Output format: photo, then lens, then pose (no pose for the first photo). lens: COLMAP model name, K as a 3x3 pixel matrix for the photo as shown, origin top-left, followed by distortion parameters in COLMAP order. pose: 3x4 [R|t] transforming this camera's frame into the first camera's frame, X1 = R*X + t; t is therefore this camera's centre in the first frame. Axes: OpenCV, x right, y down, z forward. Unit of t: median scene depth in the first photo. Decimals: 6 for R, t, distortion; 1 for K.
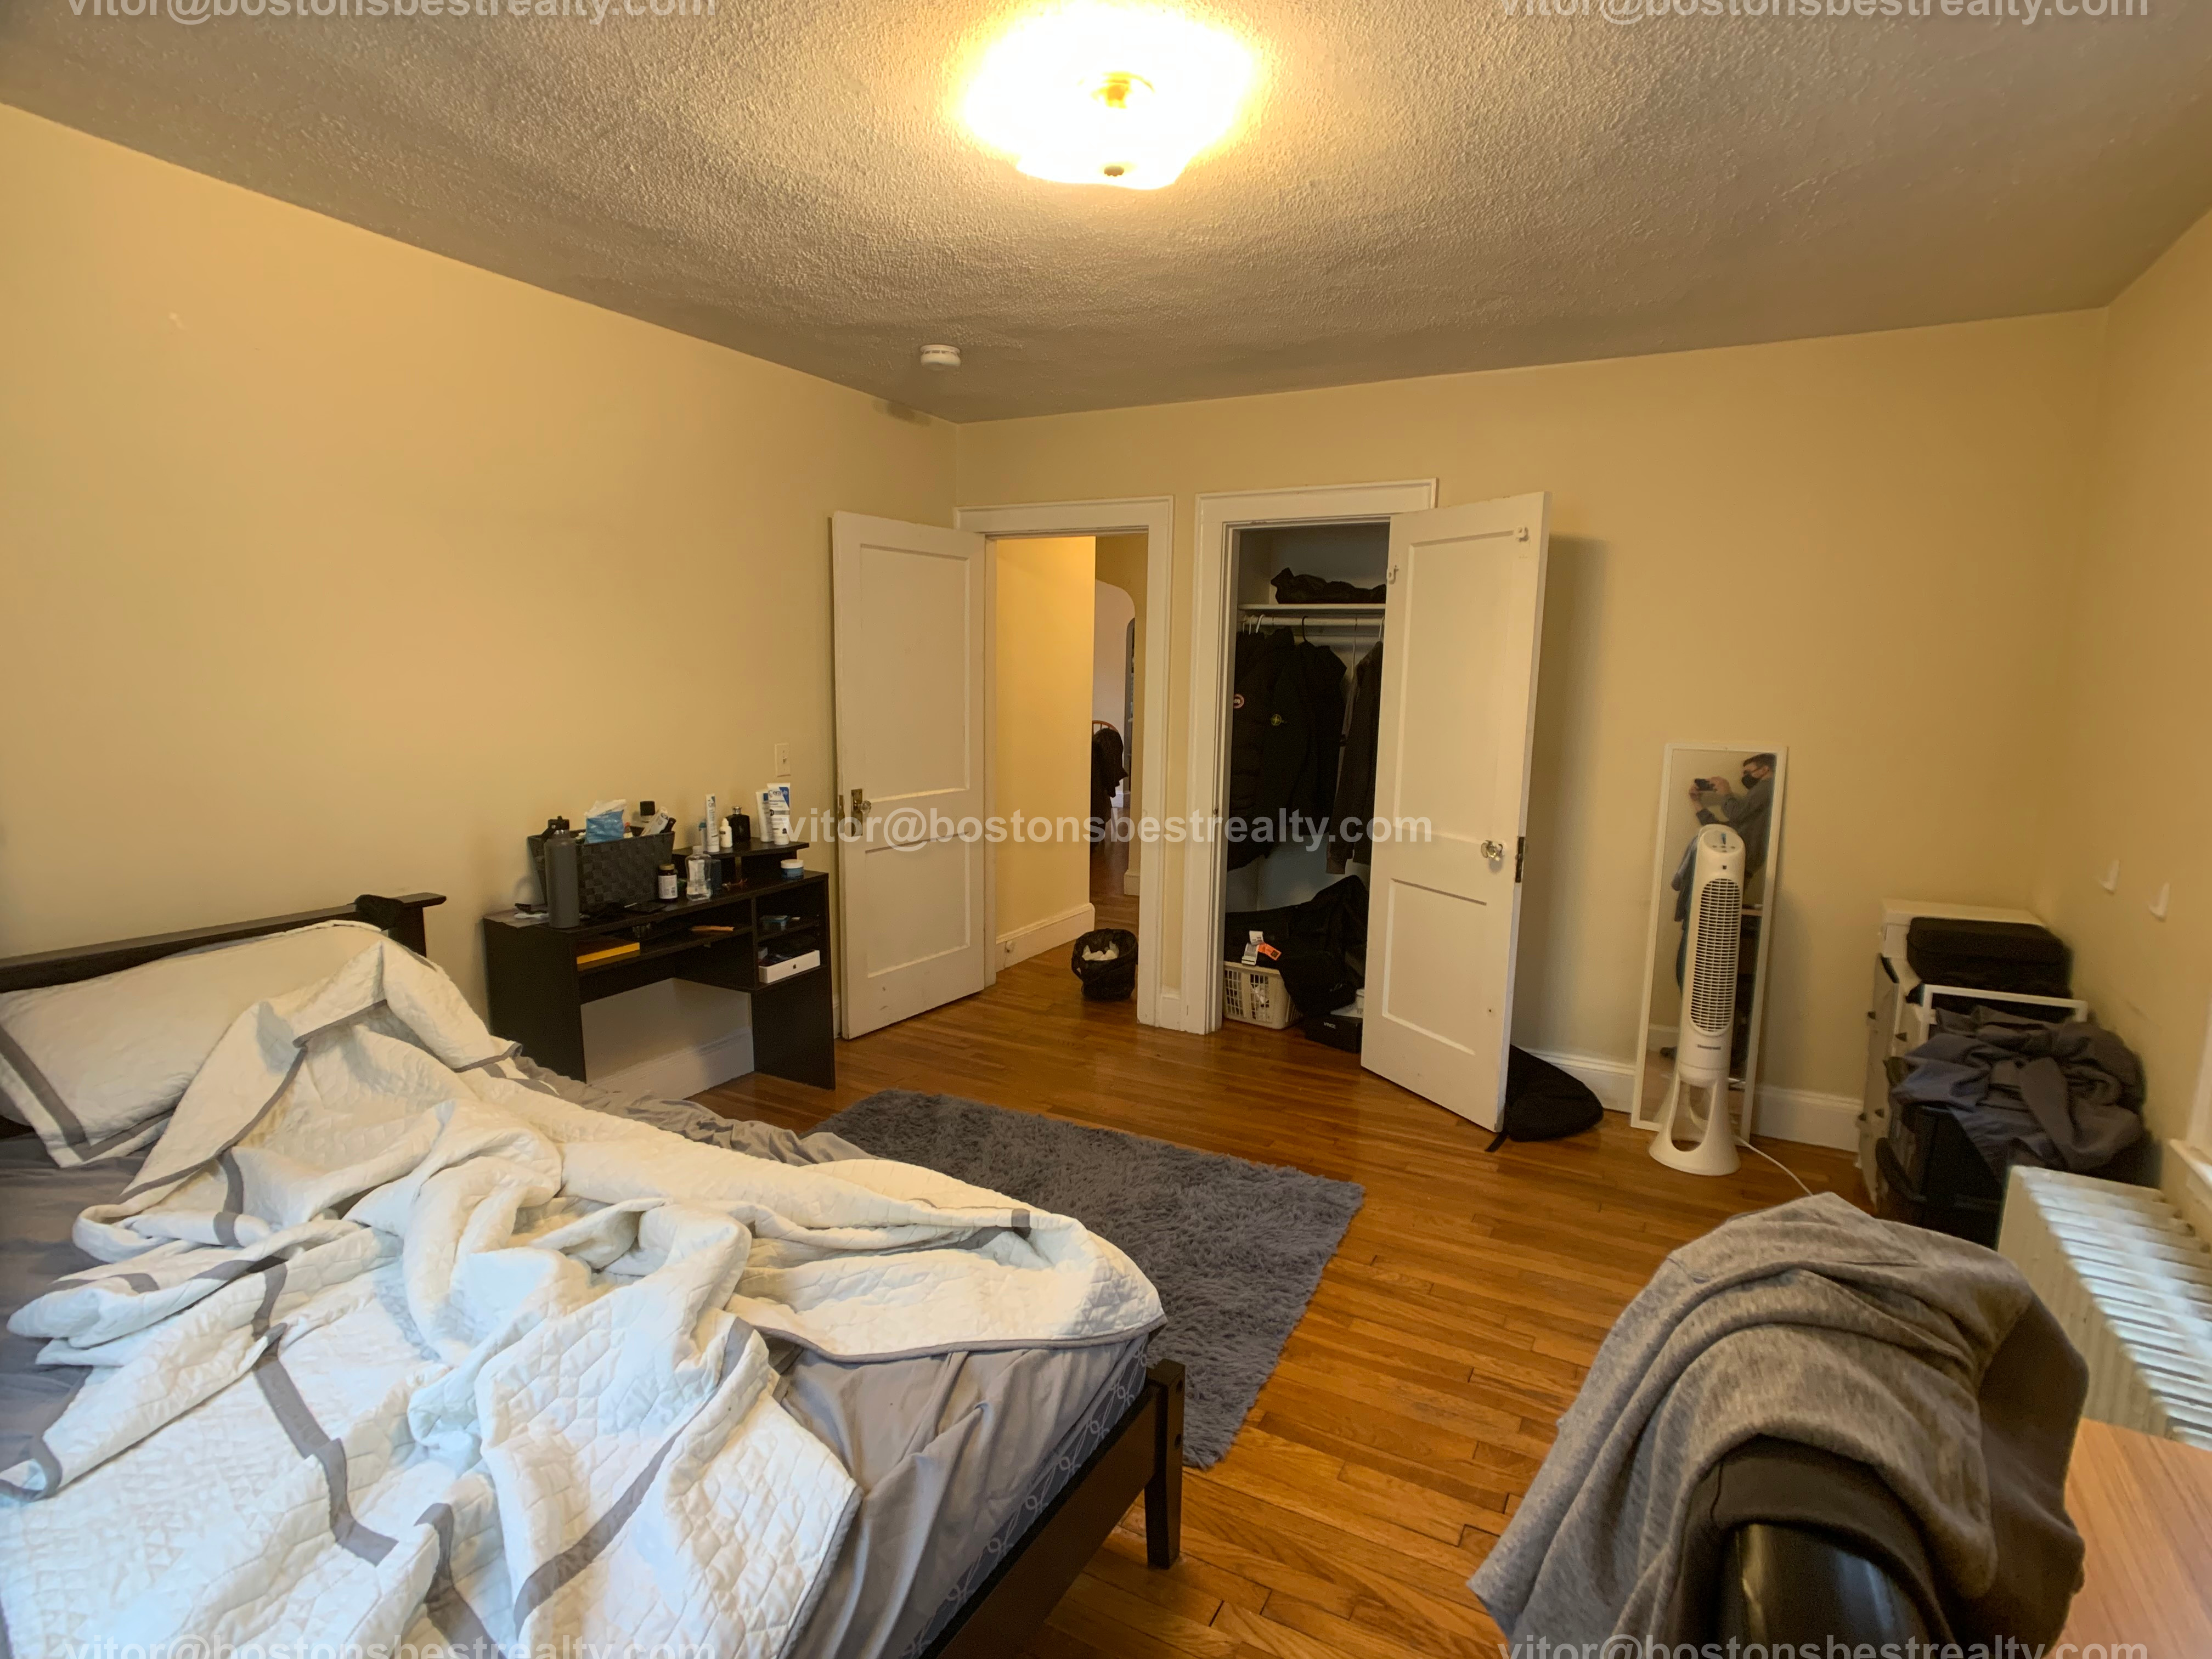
lens RADIAL K [[1119.9, 0, 1129.3], [0, 1119.9, 828.7], [0, 0, 1]] dist [-0.036585, 0.020003]
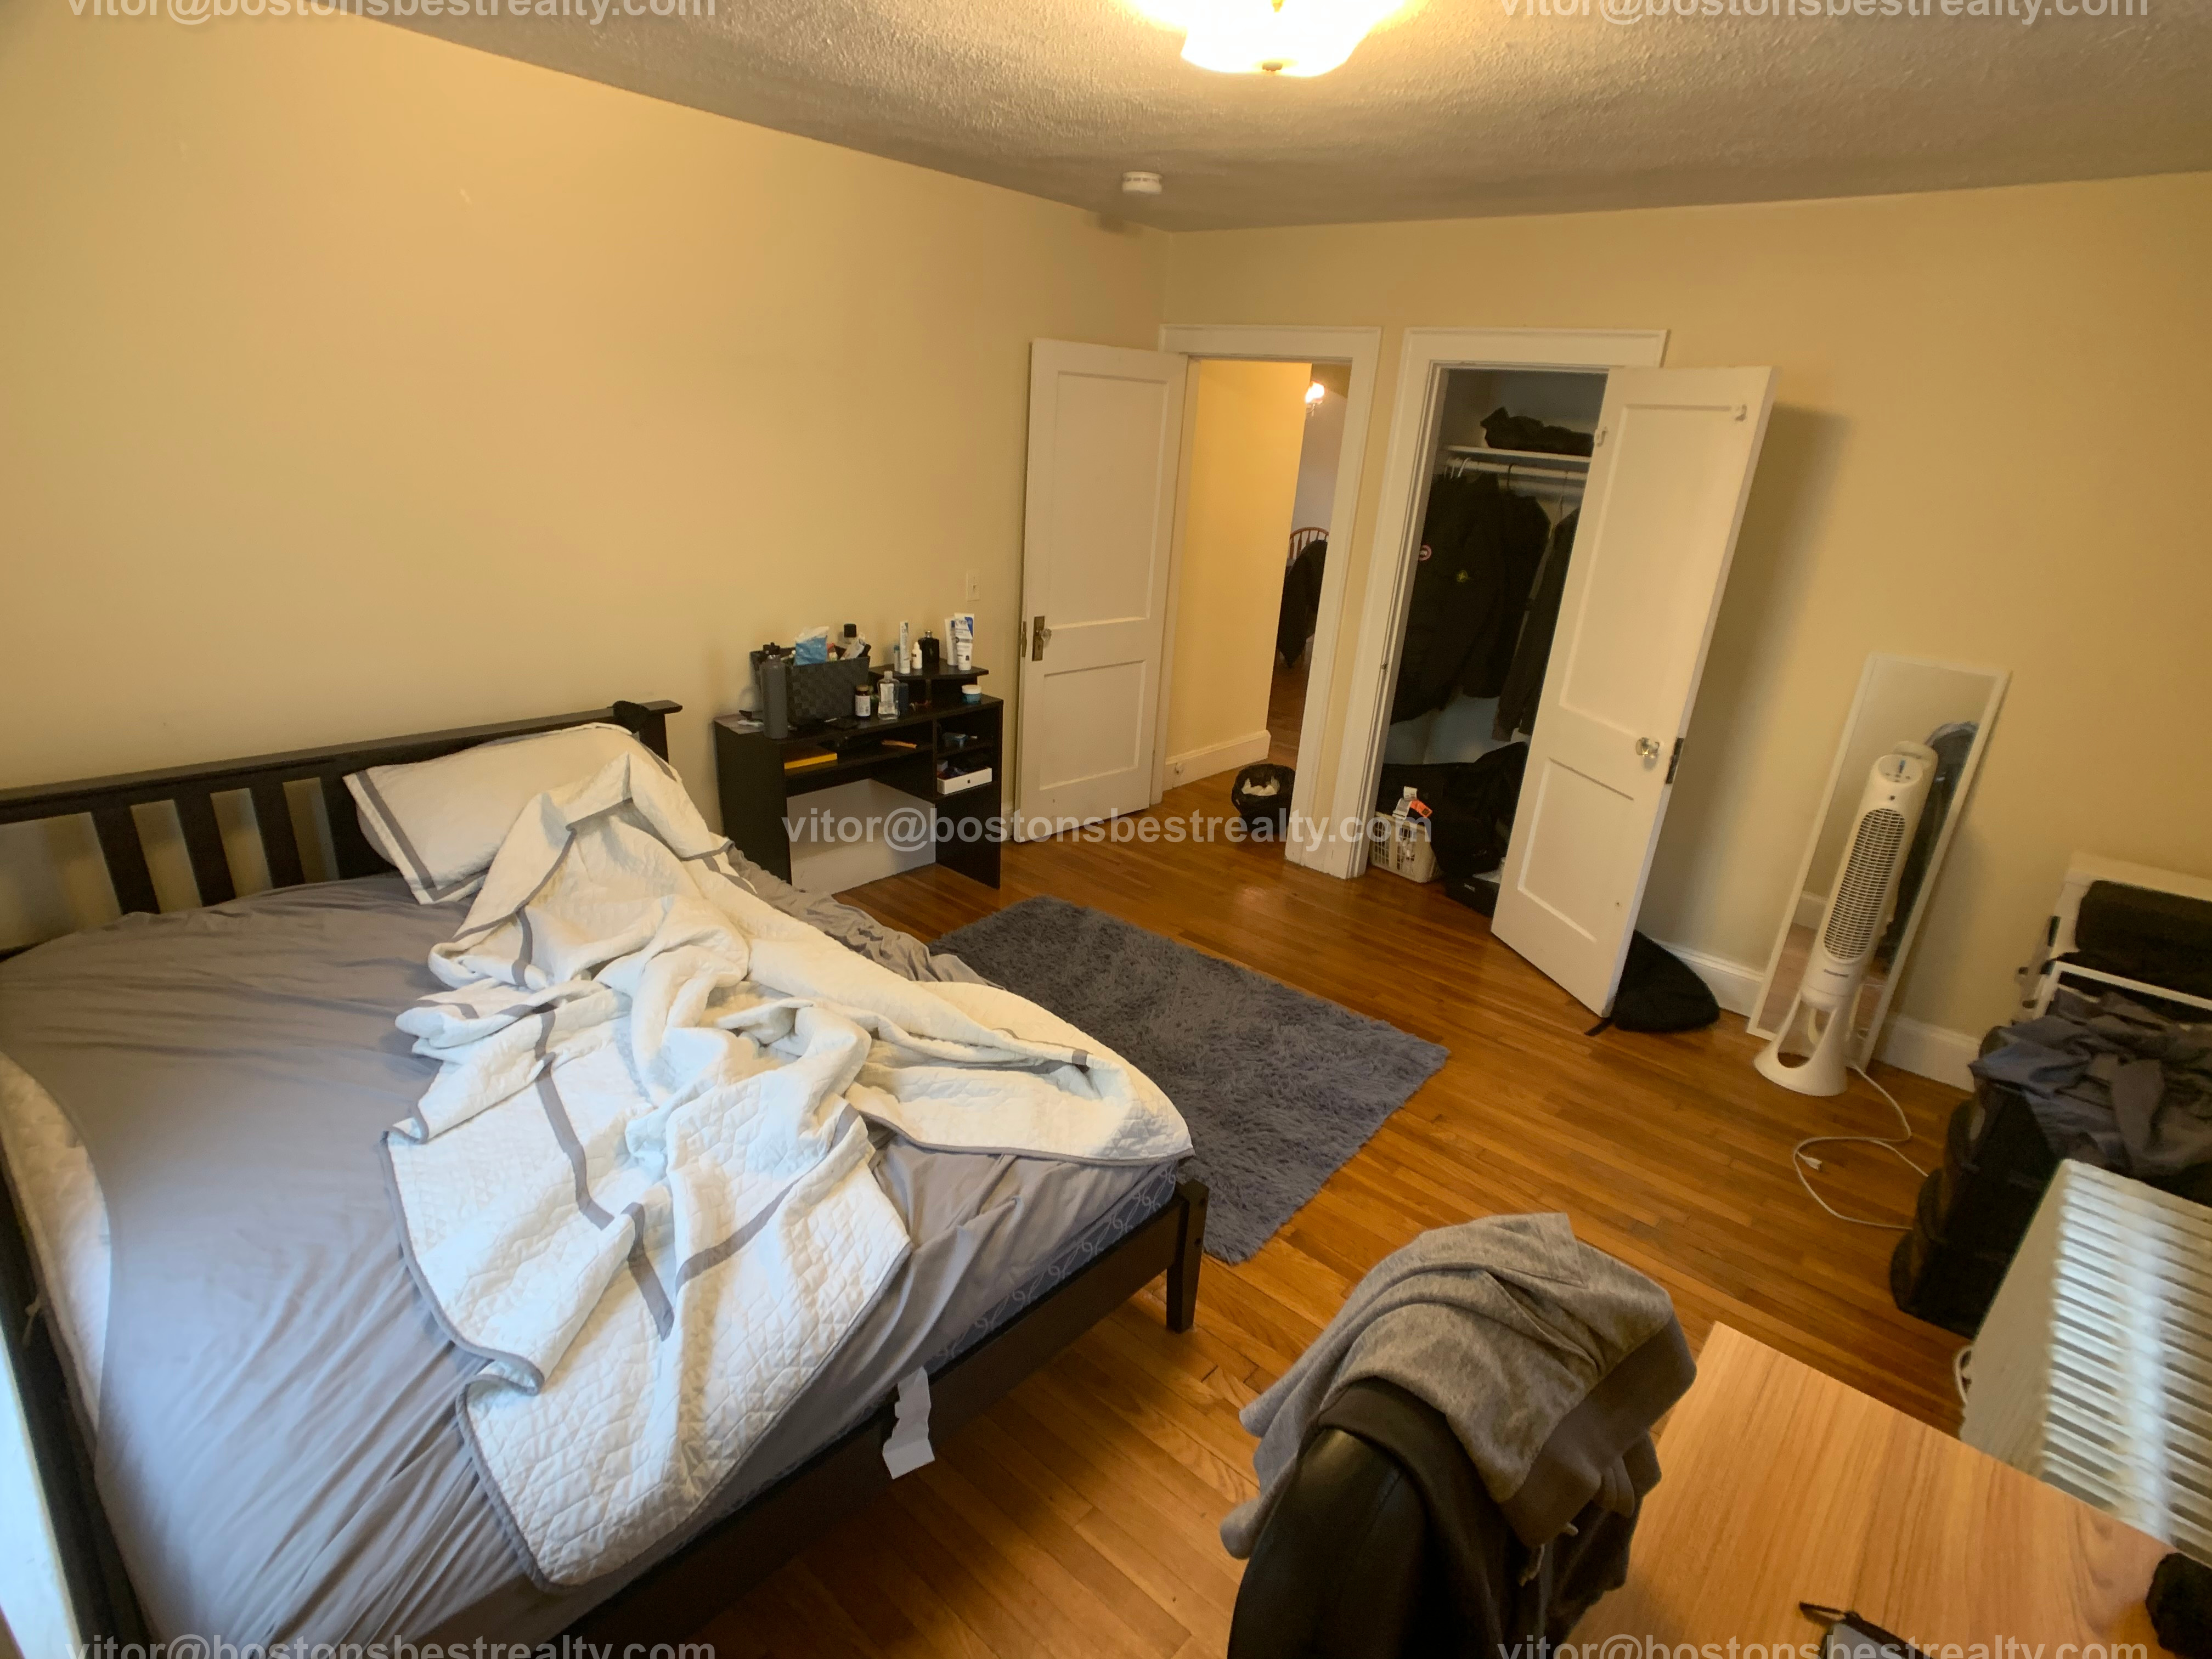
lens RADIAL K [[1116.1, 0, 1098.0], [0, 1116.1, 857.8], [0, 0, 1]] dist [-0.024559, 0.013132]
pose [[0.970281, 0.126520, -0.206268, 0.099602], [-0.077996, 0.970448, 0.228358, -0.100012], [0.229064, -0.205483, 0.951476, -0.083689]]
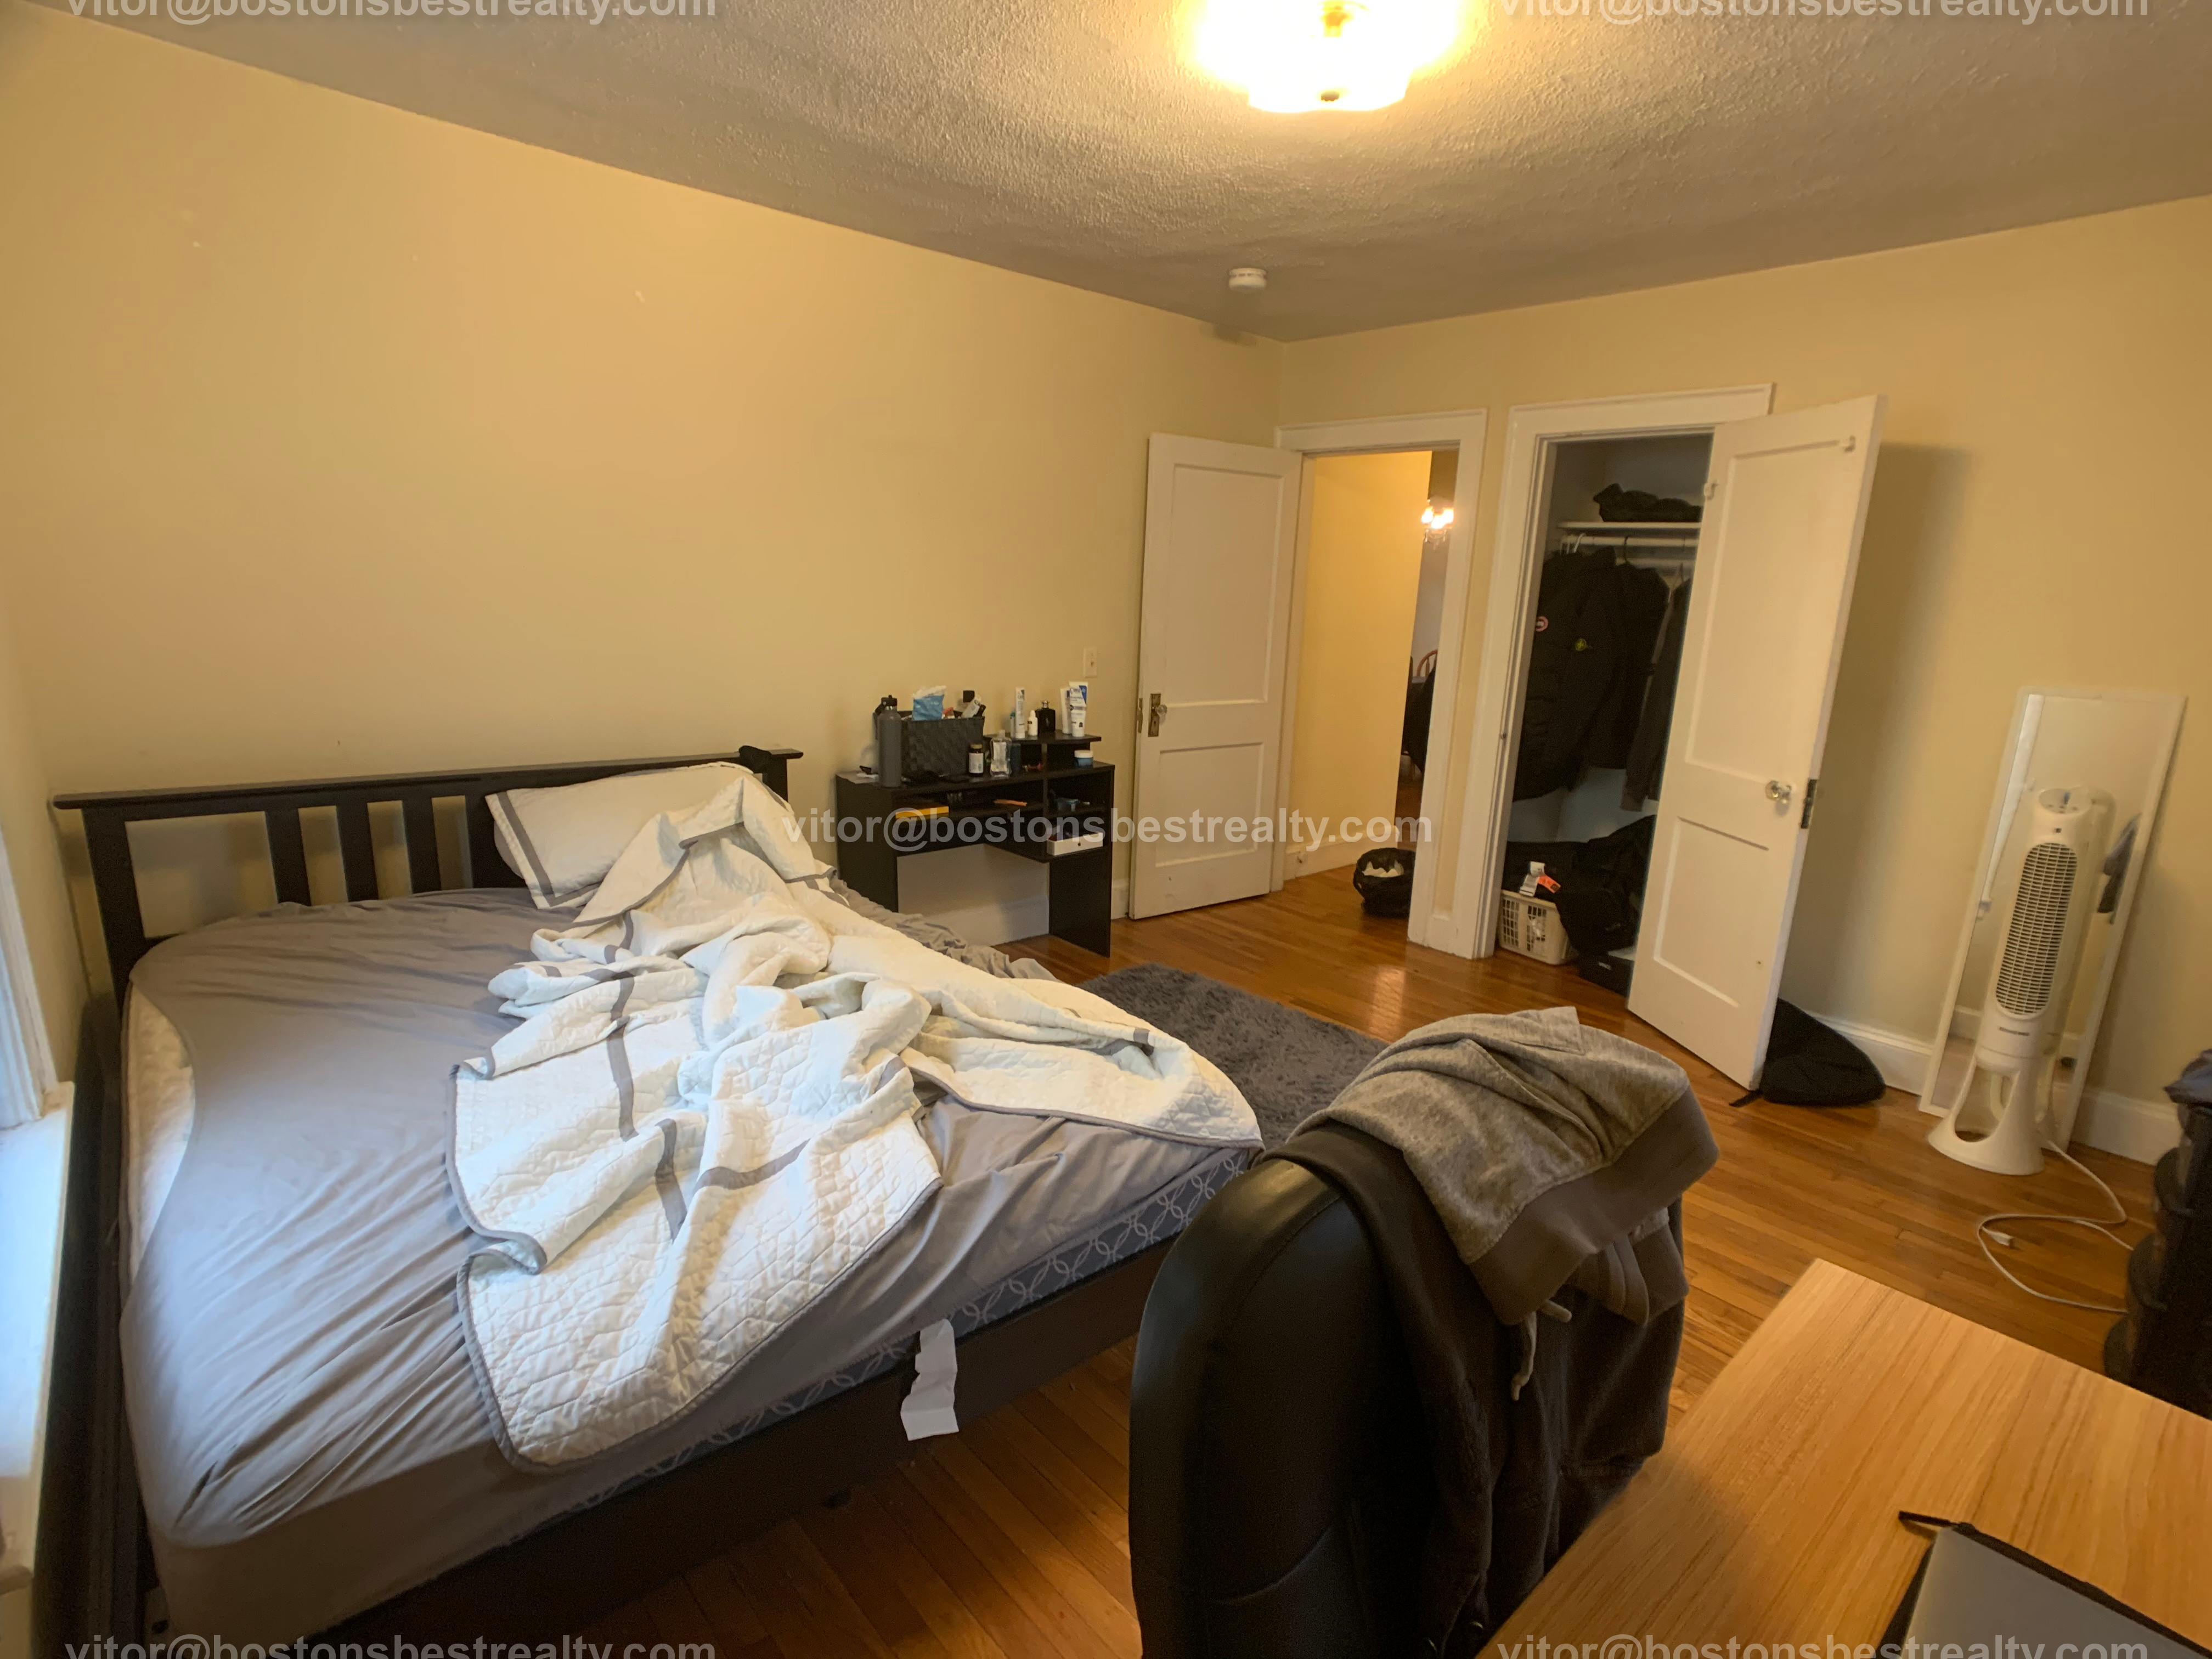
lens RADIAL K [[1111.5, 0, 1121.7], [0, 1111.5, 840.5], [0, 0, 1]] dist [-0.020436, 0.006646]
pose [[0.937536, 0.098300, -0.333712, 0.173343], [-0.073373, 0.993544, 0.086526, 0.027723], [0.340063, -0.056636, 0.938696, -0.074560]]
